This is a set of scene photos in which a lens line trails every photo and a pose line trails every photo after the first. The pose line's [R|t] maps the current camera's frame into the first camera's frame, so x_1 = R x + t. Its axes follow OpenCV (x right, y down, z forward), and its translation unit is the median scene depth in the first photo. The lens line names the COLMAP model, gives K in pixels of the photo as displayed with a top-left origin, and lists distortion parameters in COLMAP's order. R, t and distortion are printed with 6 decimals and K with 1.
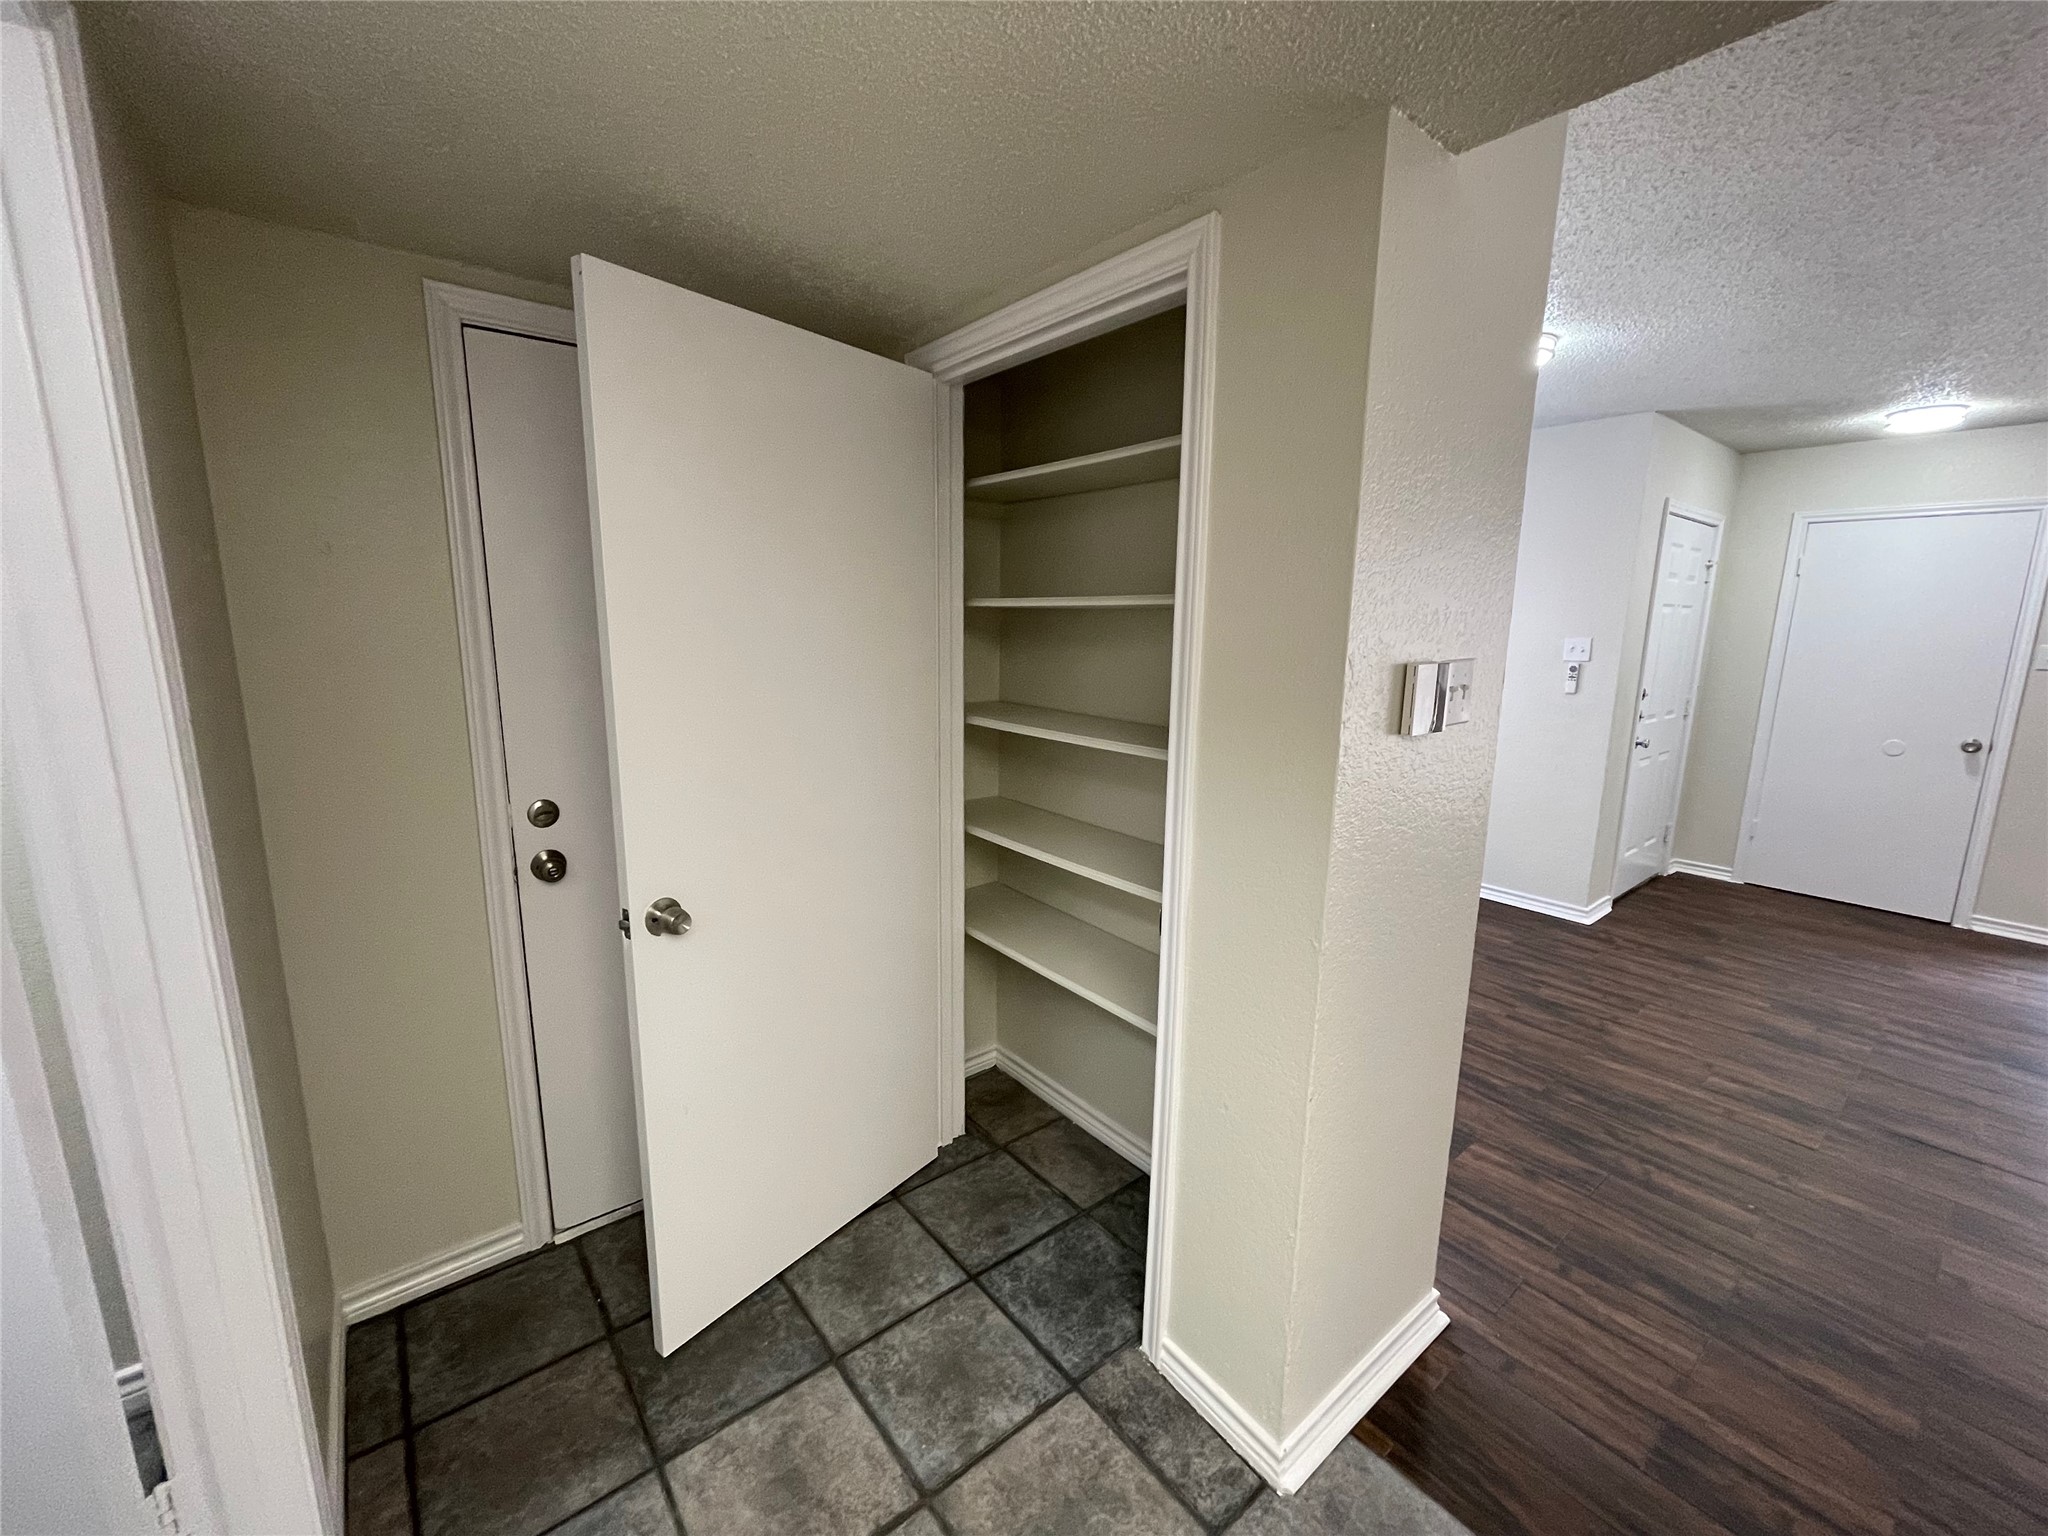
lens RADIAL K [[816.7, 0, 1024.0], [0, 816.7, 768.0], [0, 0, 1]] dist [0.000415, -0.000573]
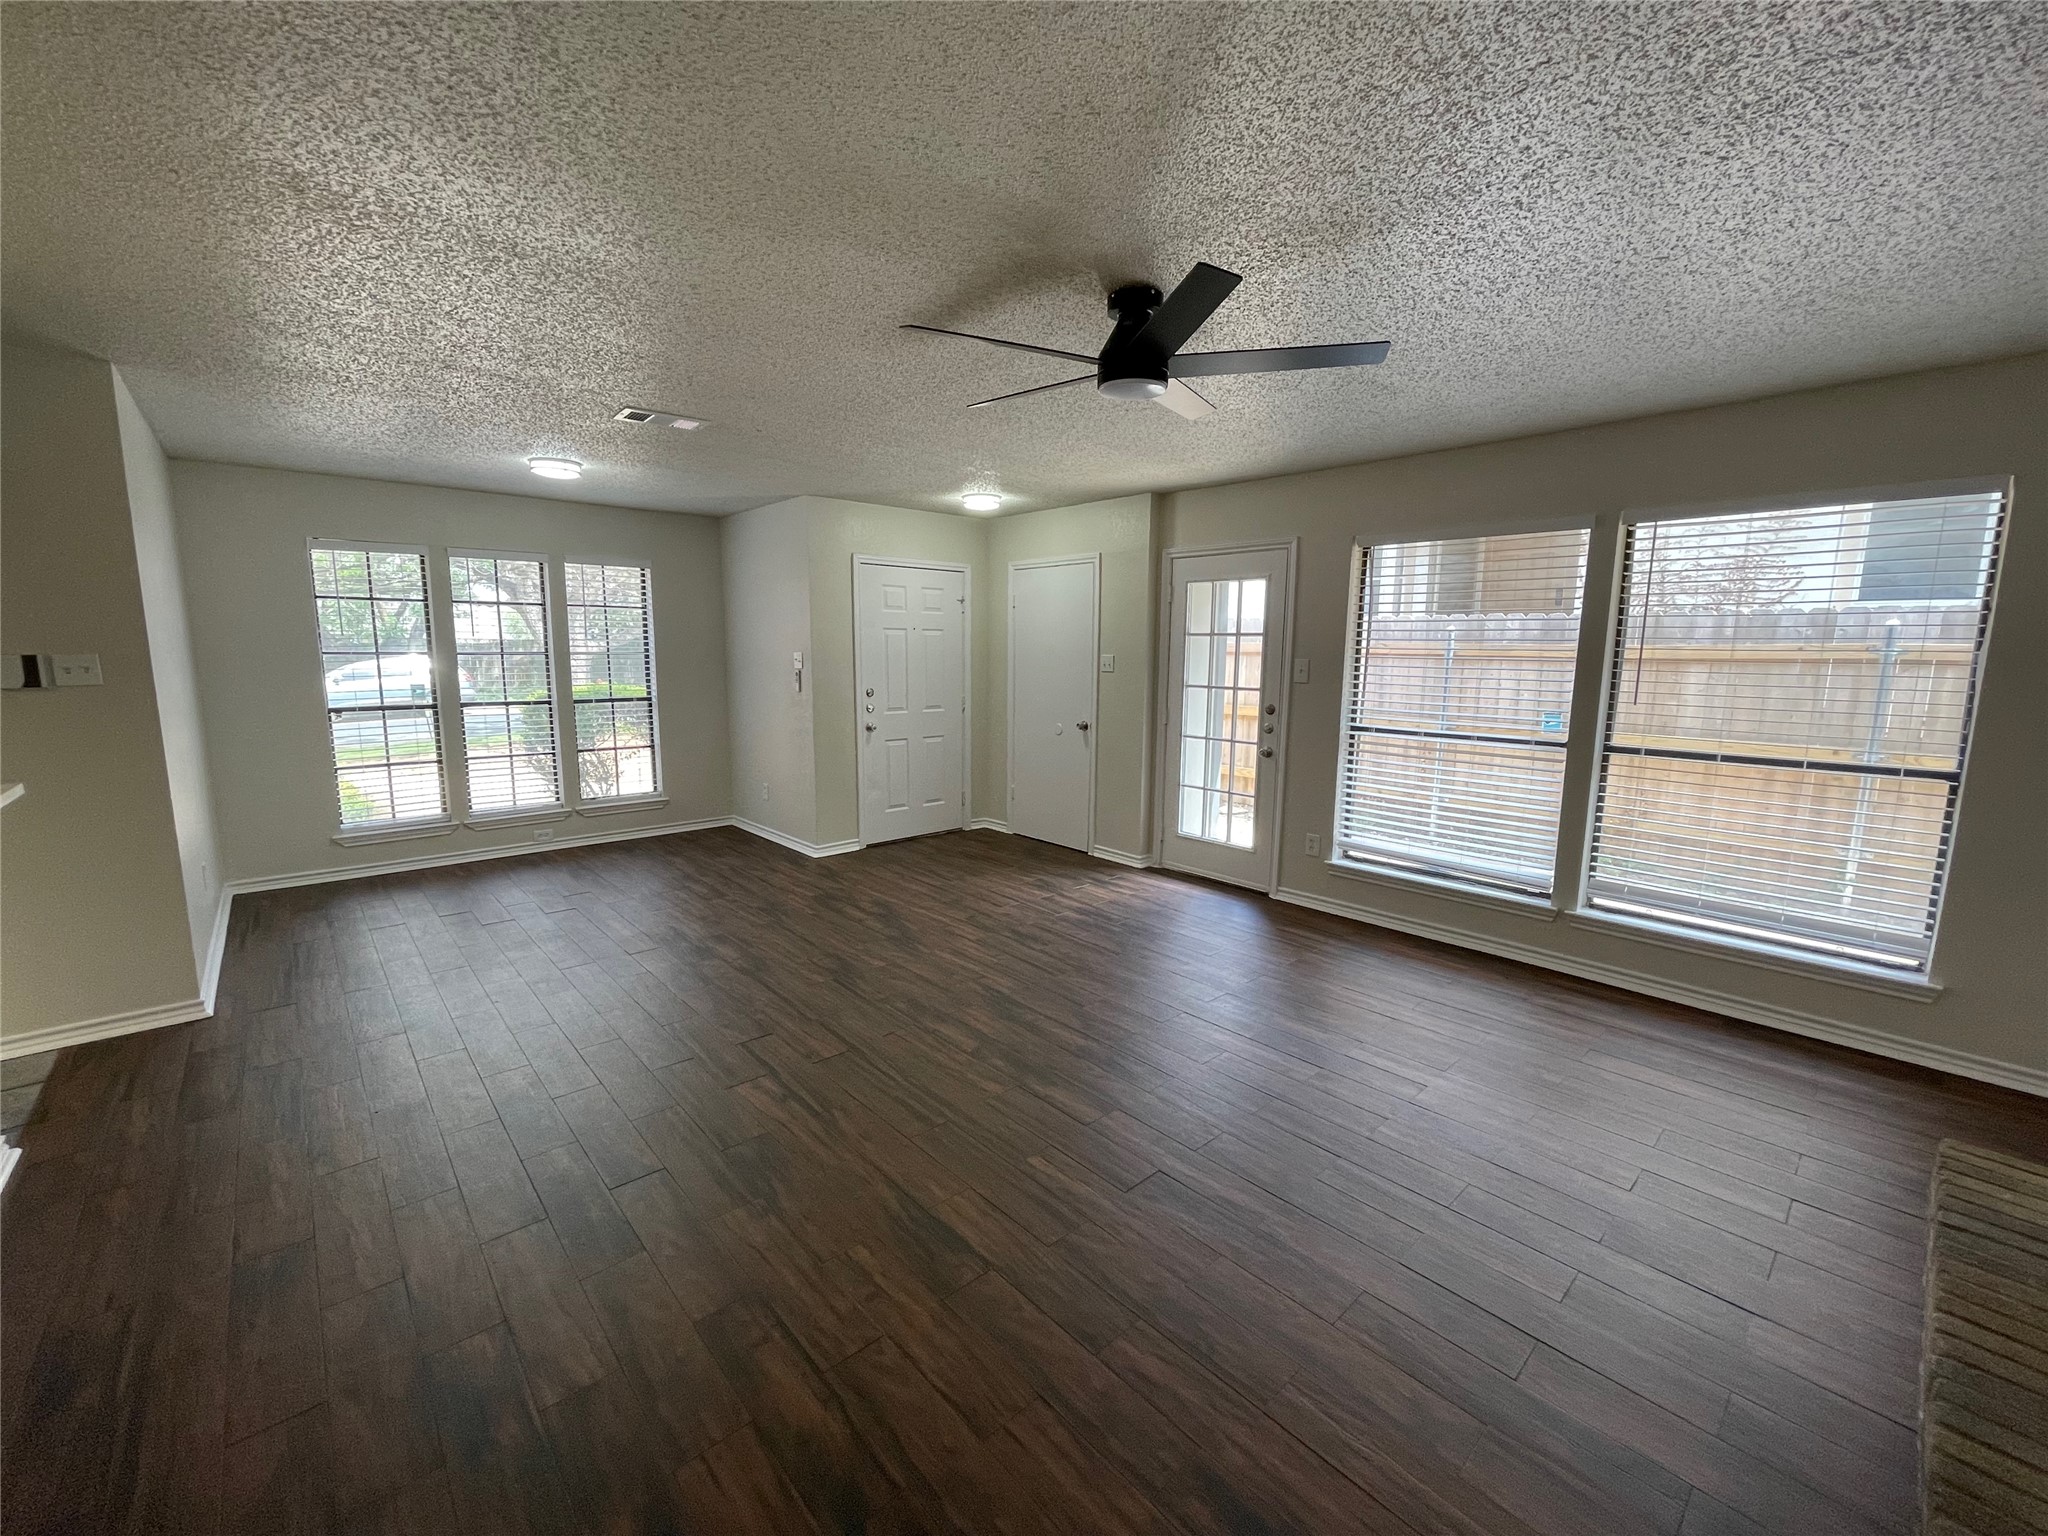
lens RADIAL K [[816.7, 0, 1024.0], [0, 816.7, 768.0], [0, 0, 1]] dist [0.000415, -0.000573]
pose [[0.997942, -0.015720, 0.062160, 0.978695], [0.018038, 0.999156, -0.036907, 0.099123], [-0.061527, 0.037952, 0.997384, -0.415850]]
